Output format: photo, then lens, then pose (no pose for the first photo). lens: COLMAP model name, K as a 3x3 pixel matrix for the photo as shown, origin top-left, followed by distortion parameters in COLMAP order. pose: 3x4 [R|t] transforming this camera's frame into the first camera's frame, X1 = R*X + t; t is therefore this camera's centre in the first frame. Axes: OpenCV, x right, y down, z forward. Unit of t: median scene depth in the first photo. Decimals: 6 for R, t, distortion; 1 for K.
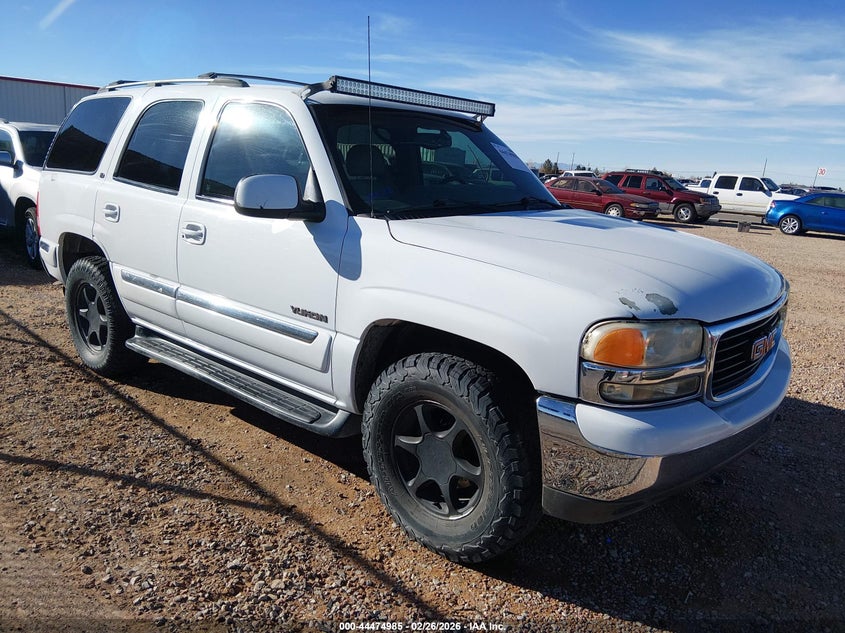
lens RADIAL K [[677.4, 0, 422.5], [0, 677.4, 316.5], [0, 0, 1]] dist [-0.004030, -0.000609]
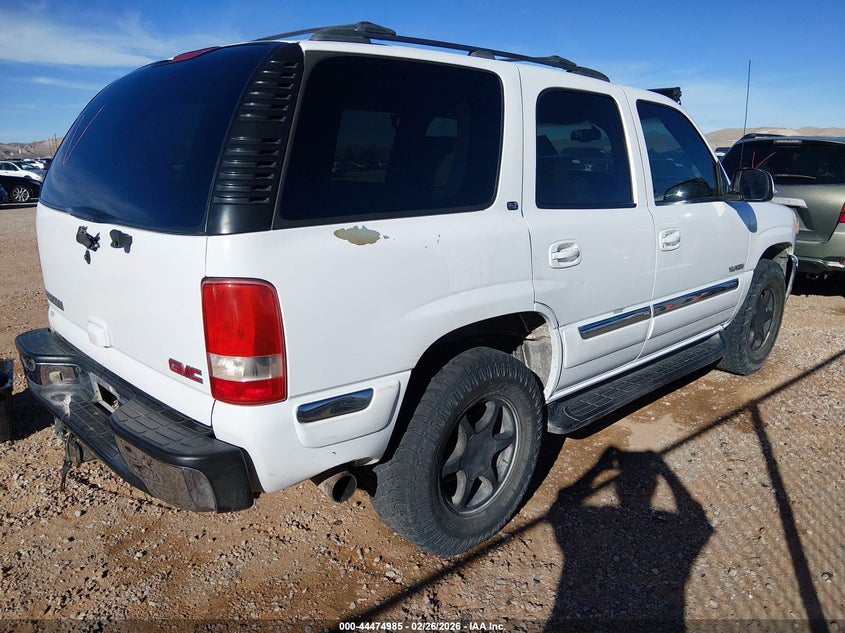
lens RADIAL K [[677.4, 0, 422.5], [0, 677.4, 316.5], [0, 0, 1]] dist [-0.004030, -0.000609]
pose [[0.038657, -0.241745, 0.969569, -1.259708], [0.252069, 0.941275, 0.224640, -0.311781], [-0.966937, 0.235715, 0.097323, 1.188443]]
